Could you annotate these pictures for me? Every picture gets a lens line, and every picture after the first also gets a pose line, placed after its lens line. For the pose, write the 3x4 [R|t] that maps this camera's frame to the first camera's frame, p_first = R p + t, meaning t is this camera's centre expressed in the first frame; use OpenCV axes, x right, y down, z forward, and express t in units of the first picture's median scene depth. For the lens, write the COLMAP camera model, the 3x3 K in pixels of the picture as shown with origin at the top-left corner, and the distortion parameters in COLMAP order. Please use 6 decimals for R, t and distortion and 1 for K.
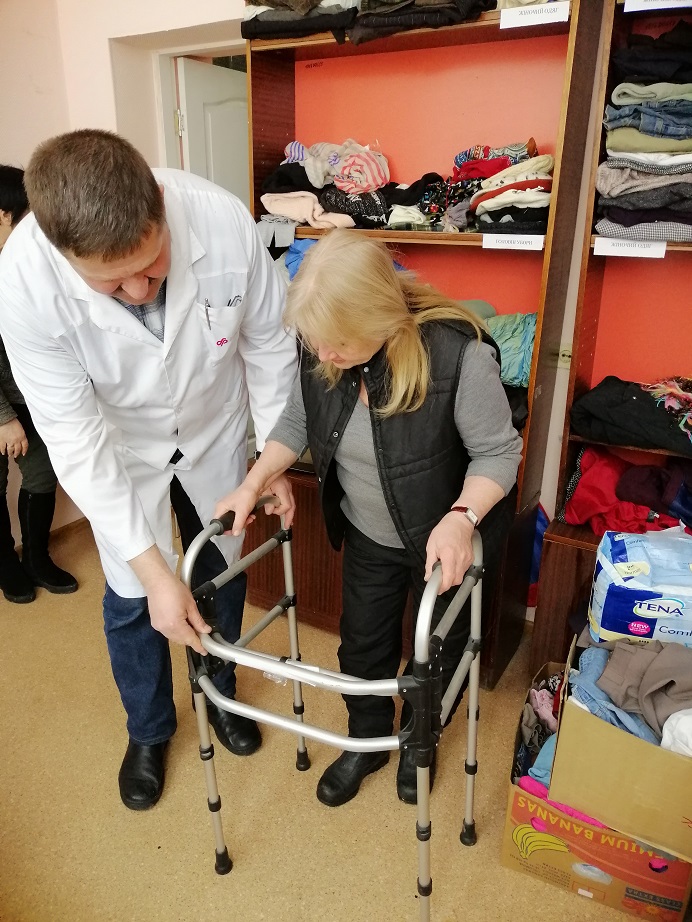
lens RADIAL K [[695.2, 0, 347.0], [0, 695.2, 462.4], [0, 0, 1]] dist [0.005370, -0.001960]
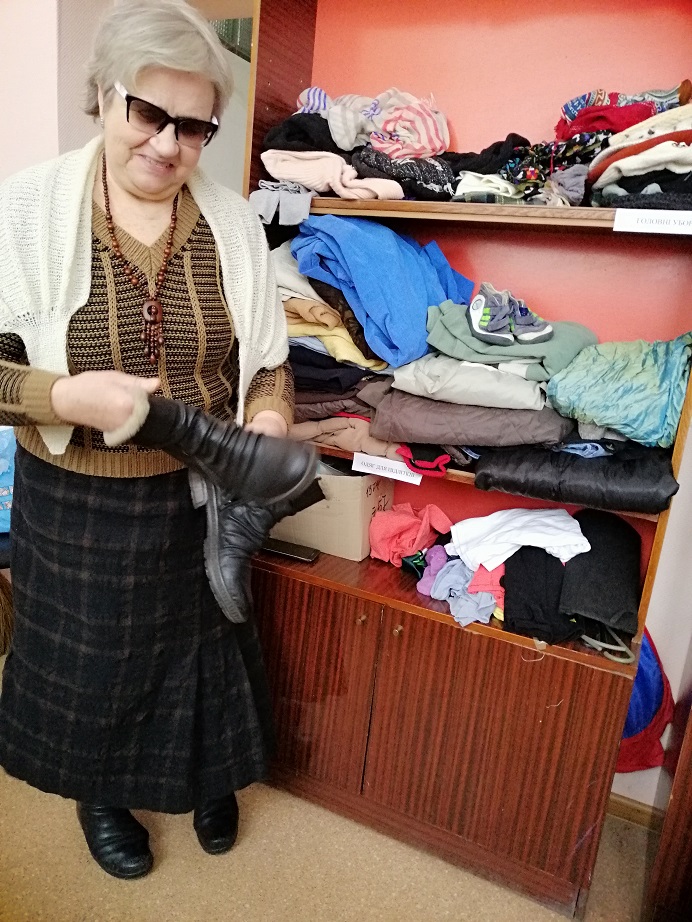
lens RADIAL K [[695.2, 0, 344.8], [0, 695.2, 458.5], [0, 0, 1]] dist [0.005370, -0.001960]
pose [[0.993914, 0.058152, 0.093557, -0.095099], [-0.047172, 0.992179, -0.115570, -0.007948], [-0.099546, 0.110453, 0.988884, 0.368542]]
